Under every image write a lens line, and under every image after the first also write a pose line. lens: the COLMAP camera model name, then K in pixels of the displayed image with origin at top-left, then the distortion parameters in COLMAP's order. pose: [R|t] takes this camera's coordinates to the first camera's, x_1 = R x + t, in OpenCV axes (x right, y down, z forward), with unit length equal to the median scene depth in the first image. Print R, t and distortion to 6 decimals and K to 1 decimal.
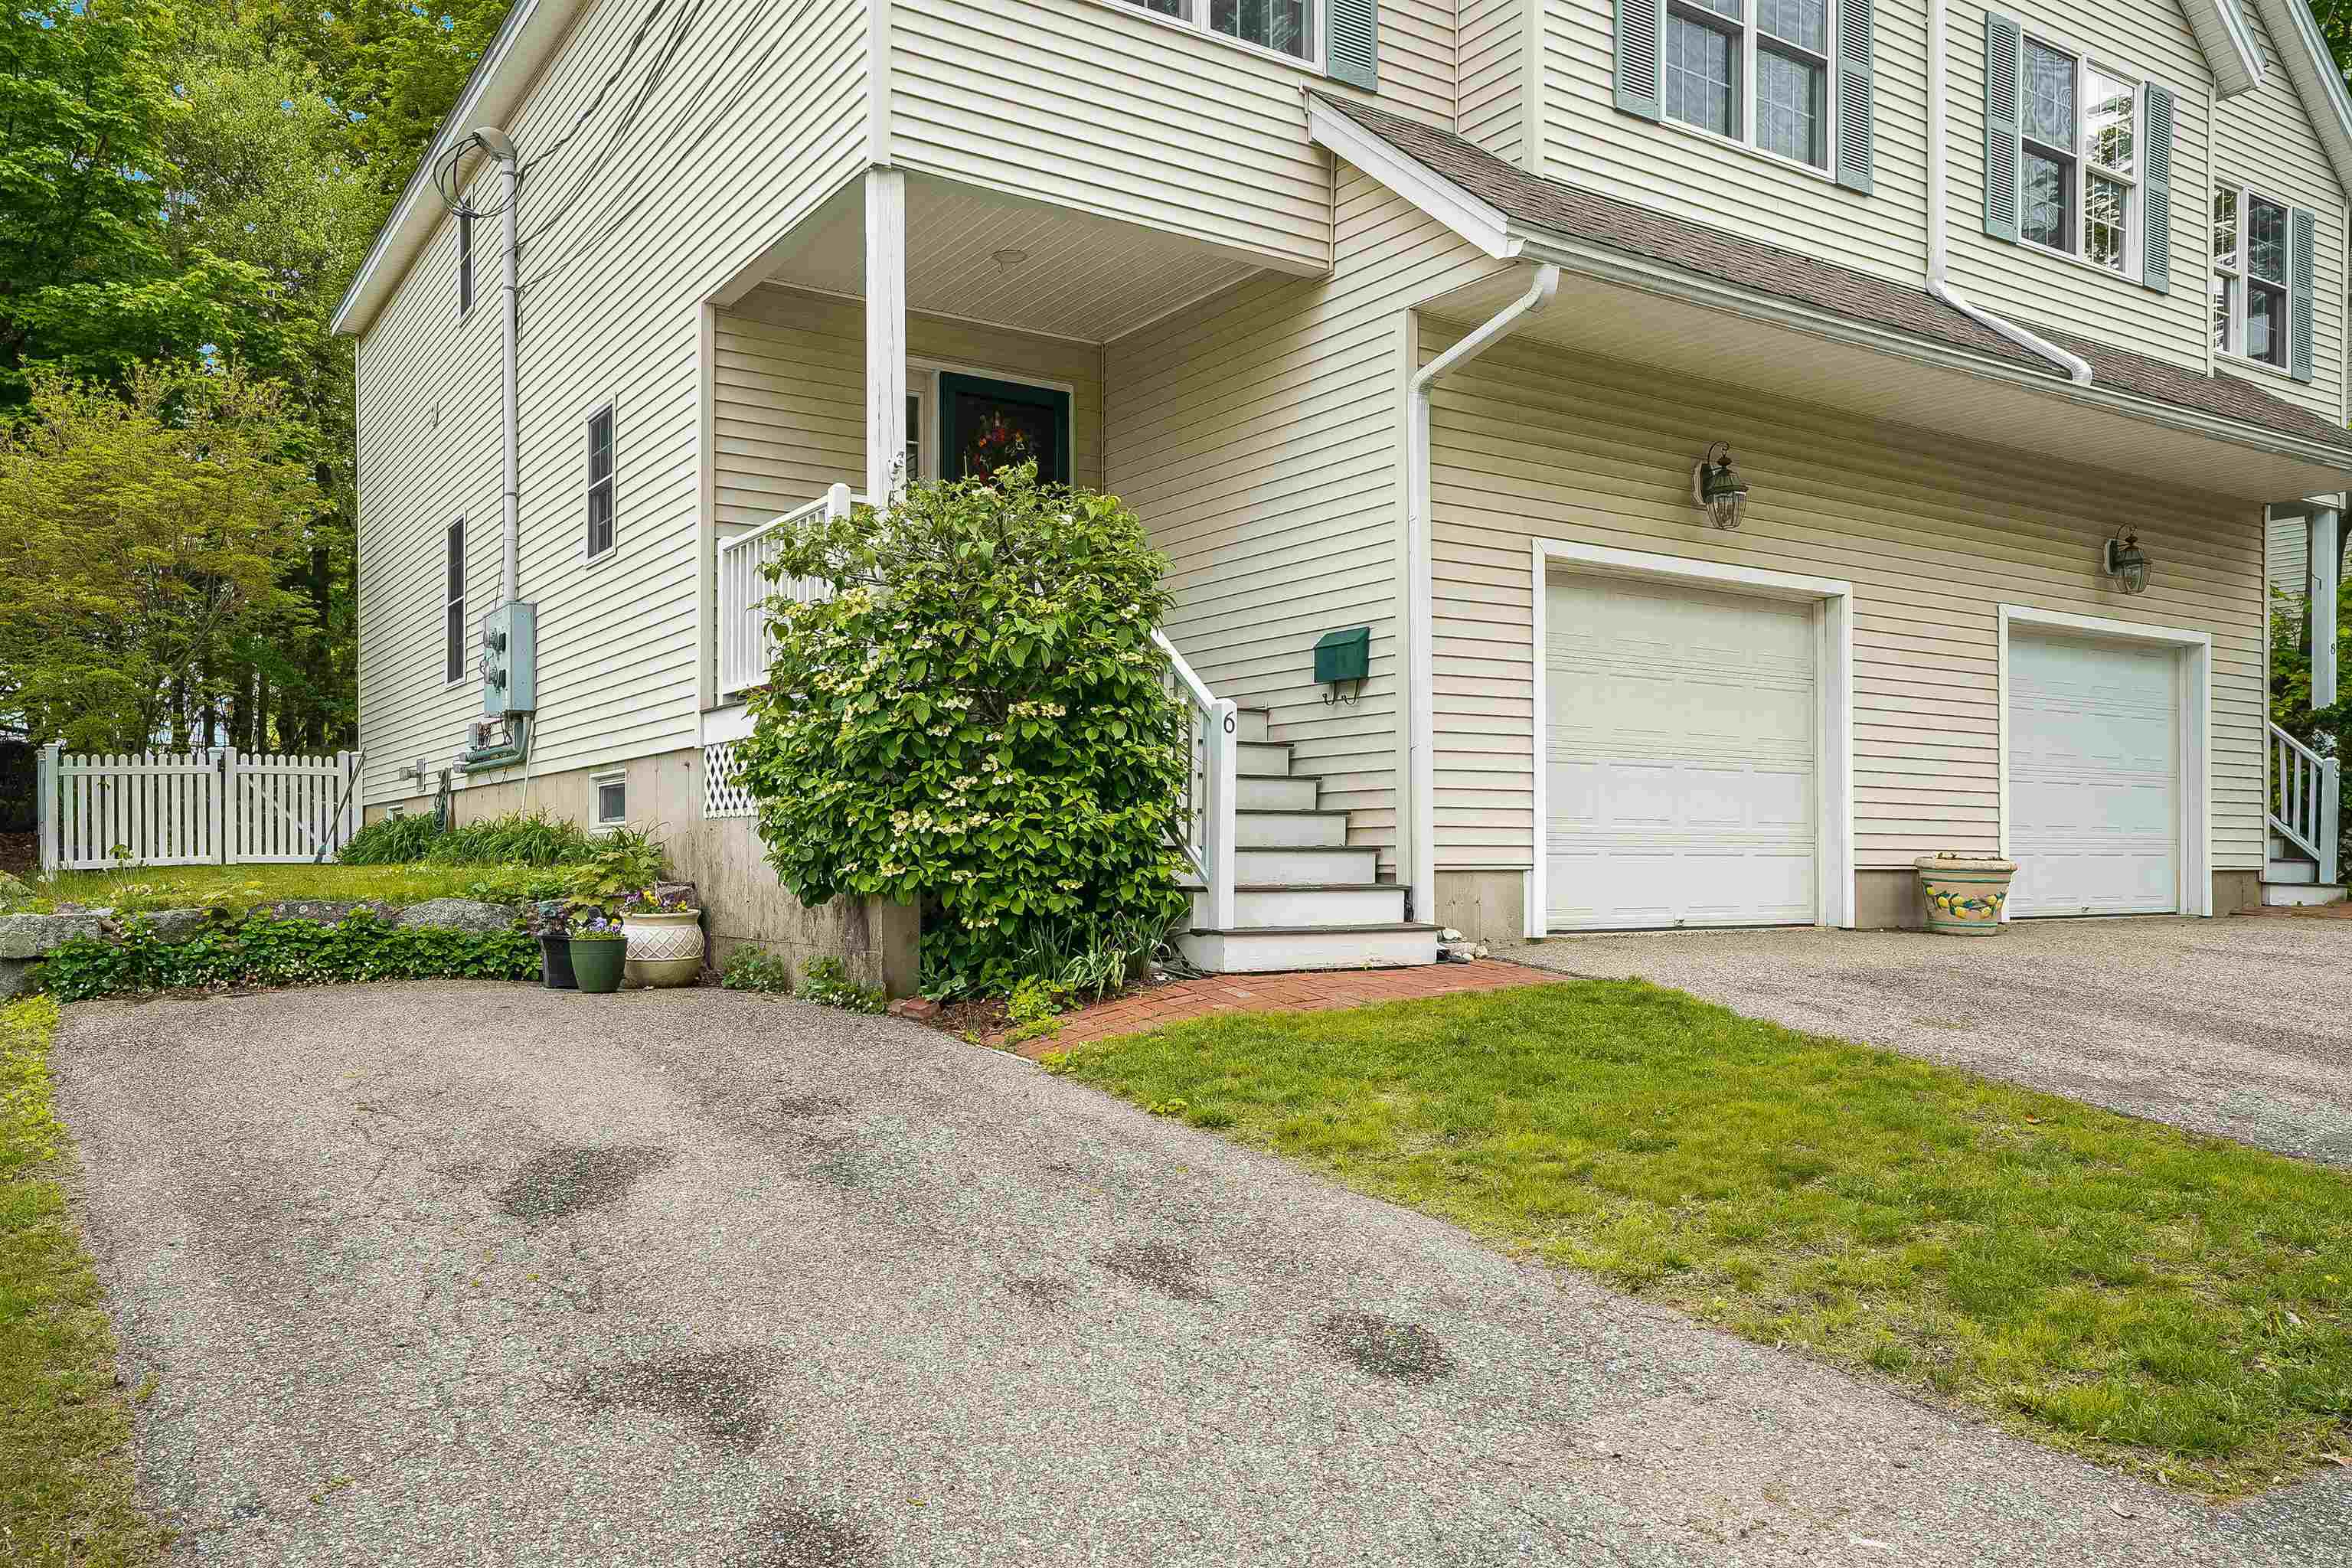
lens RADIAL K [[1763.8, 0, 1155.6], [0, 1763.8, 683.5], [0, 0, 1]] dist [0.013811, 0.039629]
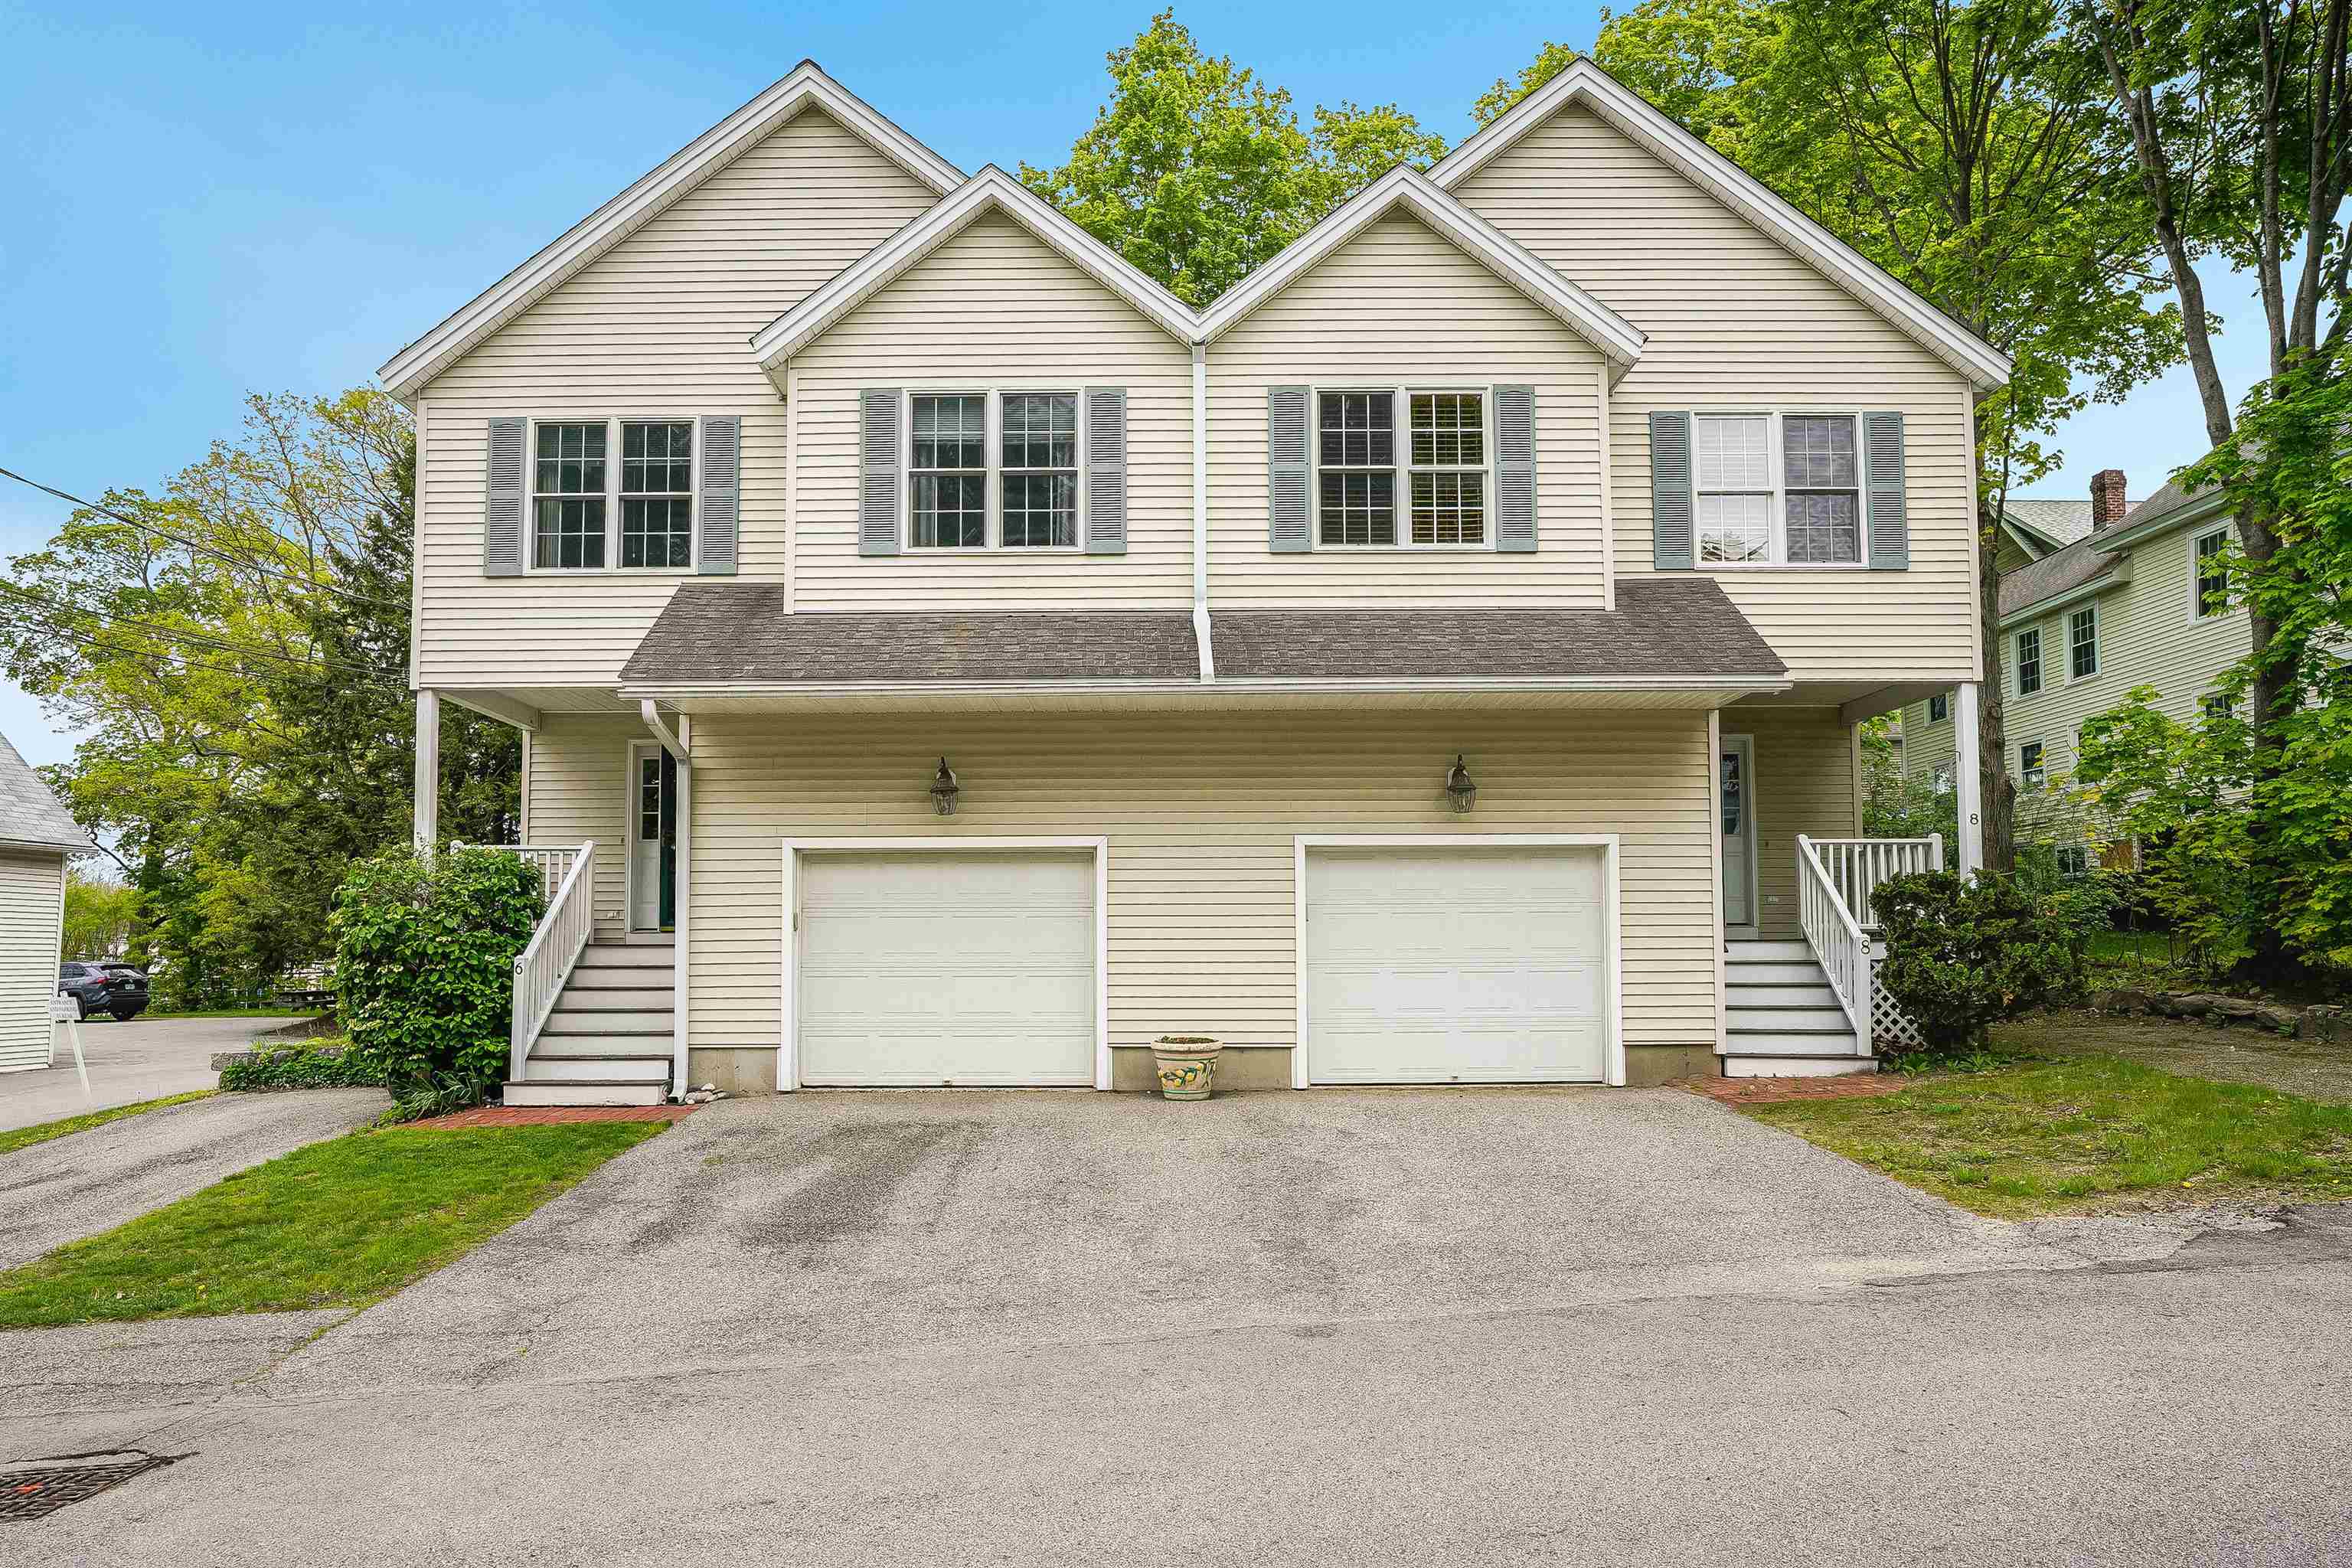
lens RADIAL K [[1508.2, 0, 1170.6], [0, 1508.2, 764.5], [0, 0, 1]] dist [-0.004626, 0.001065]
pose [[0.829012, -0.105171, -0.549252, 1.175127], [0.061829, 0.993373, -0.096890, 0.004883], [0.555802, 0.046363, 0.830021, 0.051782]]
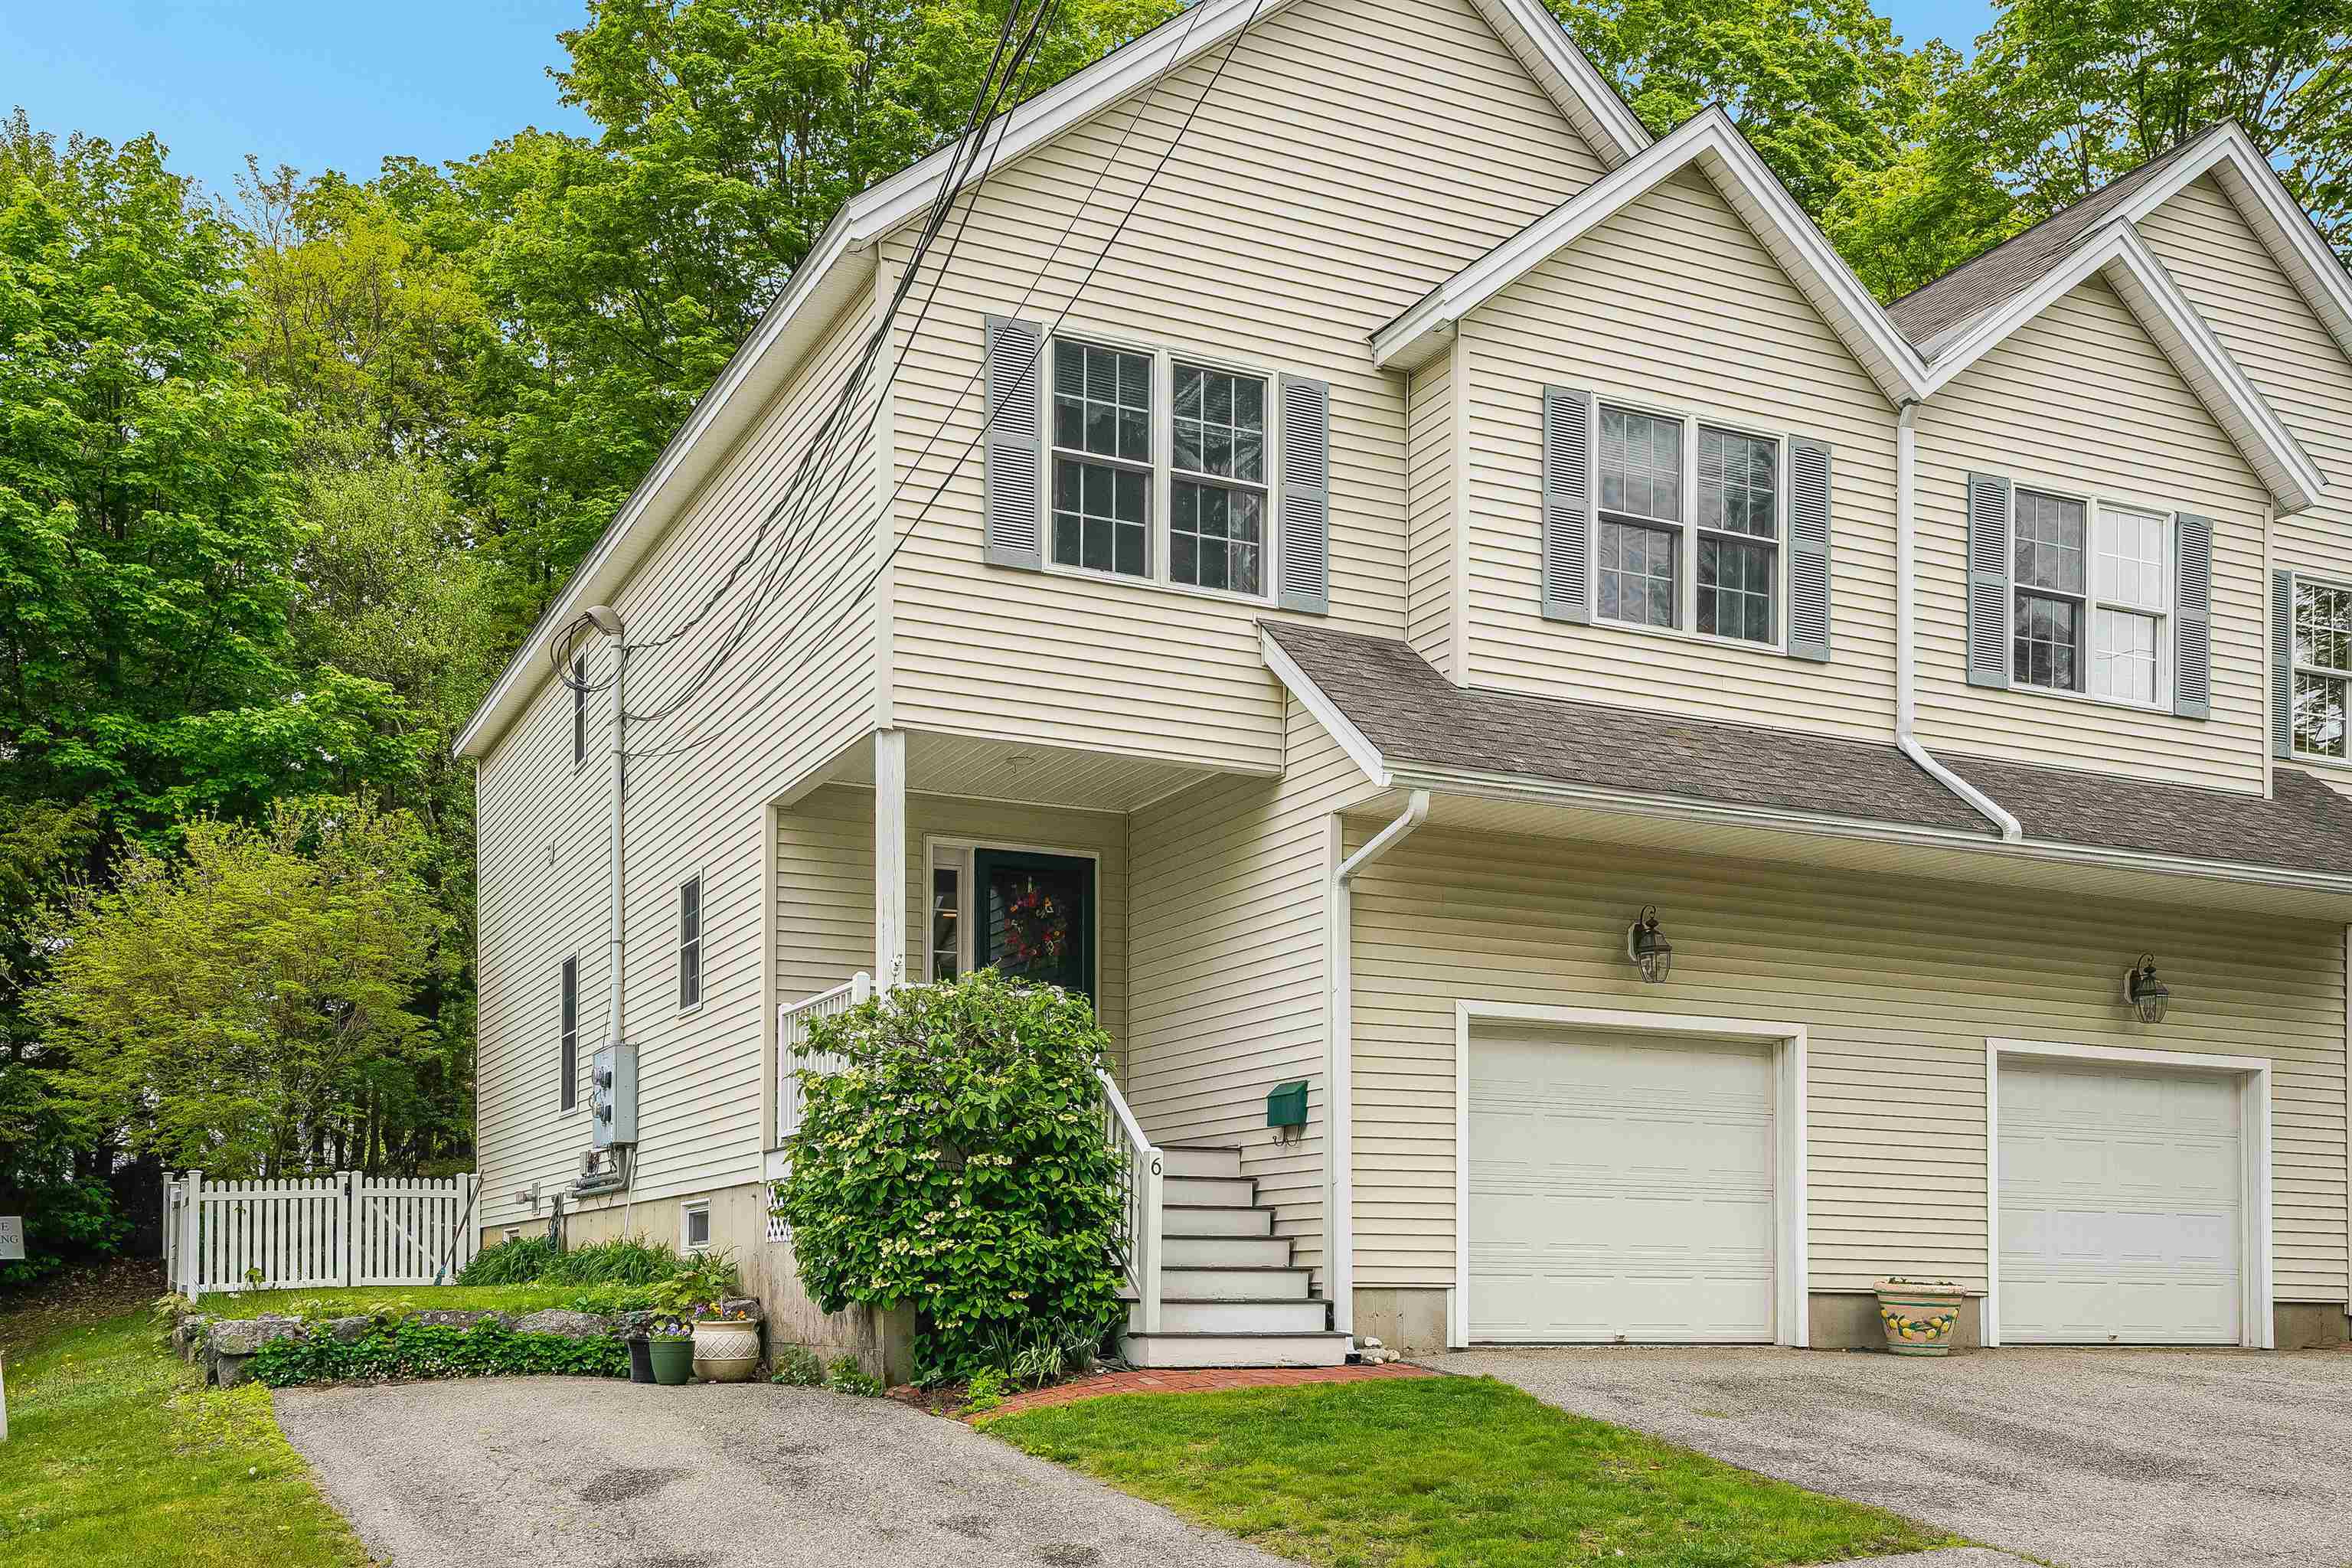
lens RADIAL K [[2346.2, 0, 1182.3], [0, 2346.2, 946.7], [0, 0, 1]] dist [0.092981, 0.000000]
pose [[0.991798, -0.014662, -0.126969, 0.216130], [0.008755, 0.998858, -0.046960, -0.043419], [0.127513, 0.045464, 0.990794, -0.516891]]
